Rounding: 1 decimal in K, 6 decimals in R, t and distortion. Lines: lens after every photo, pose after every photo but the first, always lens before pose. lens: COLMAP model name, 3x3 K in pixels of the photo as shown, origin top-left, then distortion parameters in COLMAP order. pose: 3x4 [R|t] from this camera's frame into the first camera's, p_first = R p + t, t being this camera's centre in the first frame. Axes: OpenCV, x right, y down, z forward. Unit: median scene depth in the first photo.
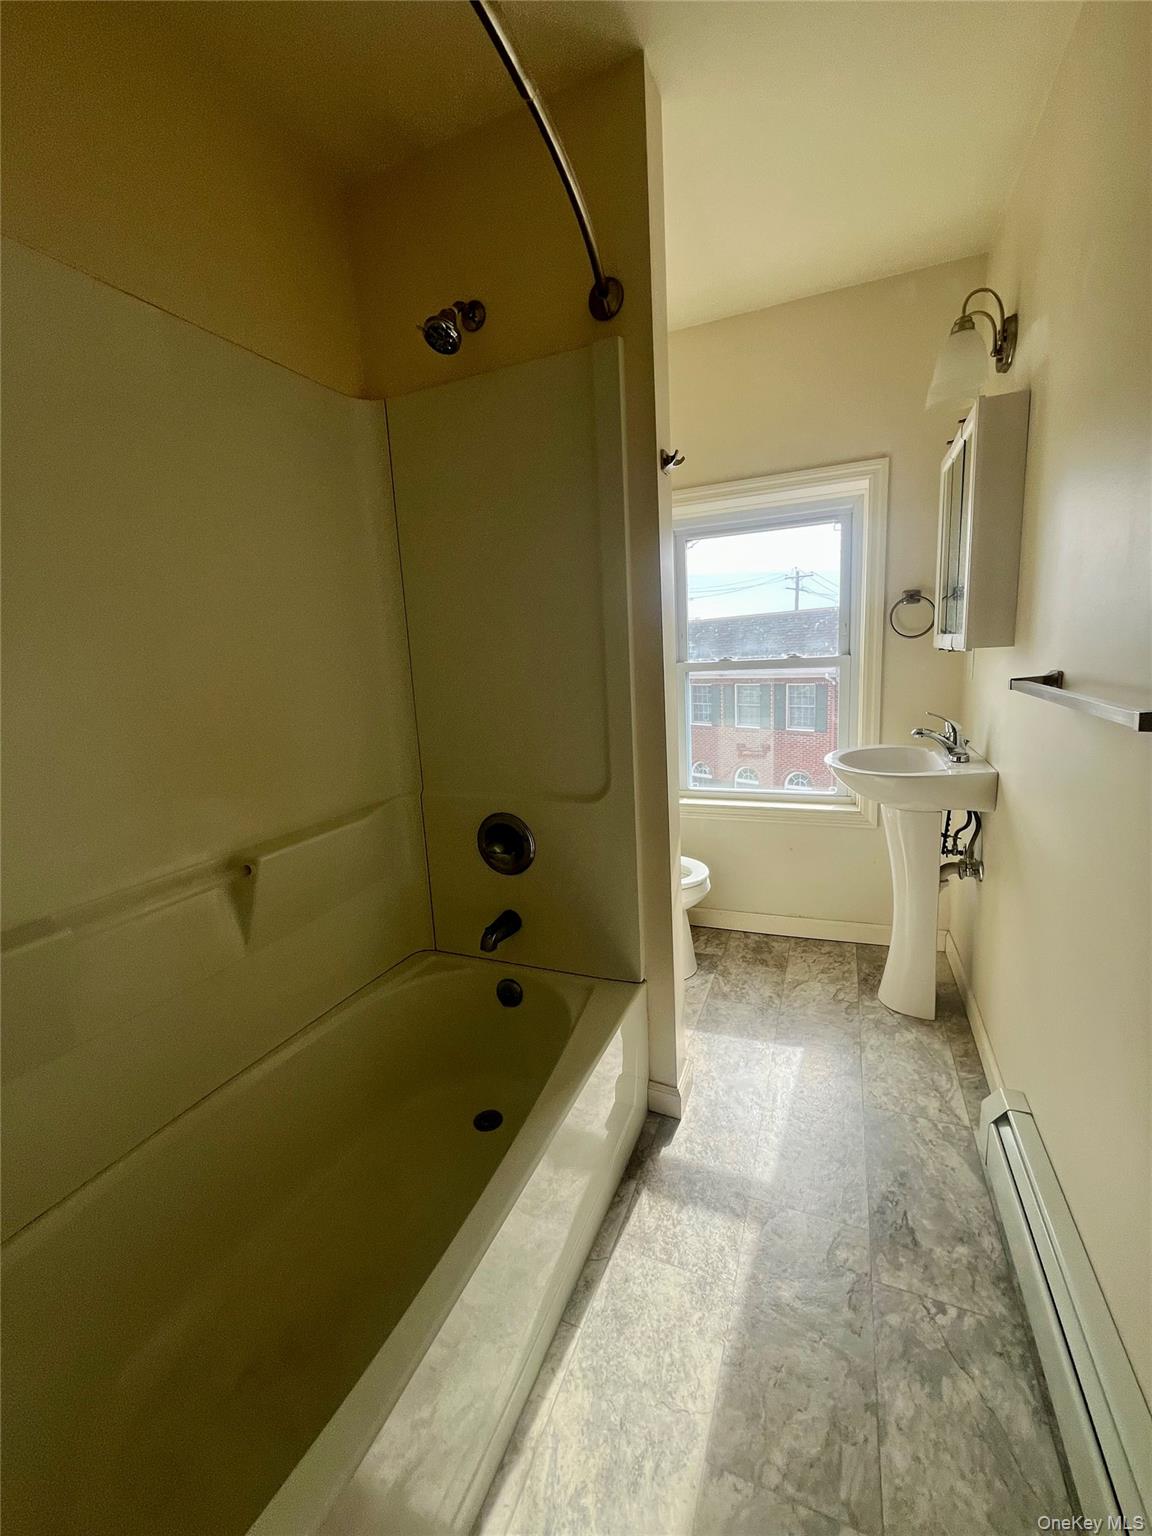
lens RADIAL K [[621.7, 0, 576.0], [0, 621.7, 768.0], [0, 0, 1]] dist [-0.000452, 0.000049]
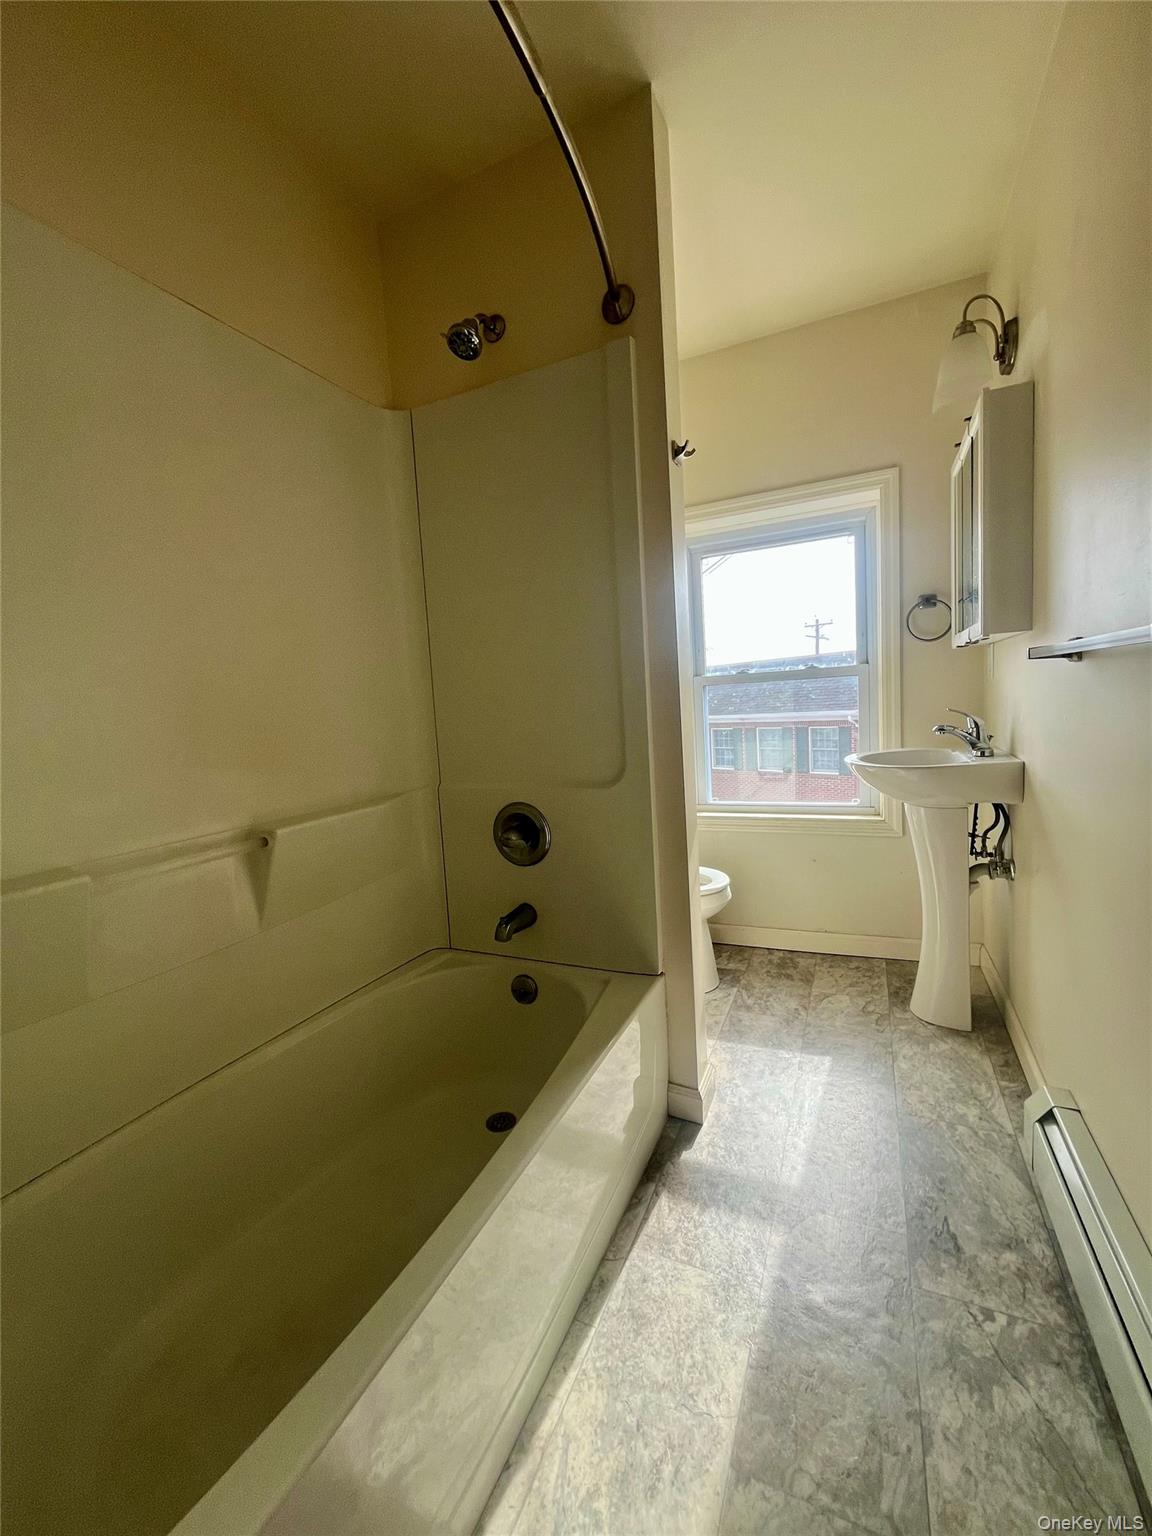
lens RADIAL K [[621.7, 0, 576.0], [0, 621.7, 768.0], [0, 0, 1]] dist [-0.000452, 0.000049]
pose [[0.999381, -0.002307, -0.035115, 0.011306], [-0.000489, 0.996842, -0.079404, 0.113361], [0.035187, 0.079372, 0.996224, 0.002458]]
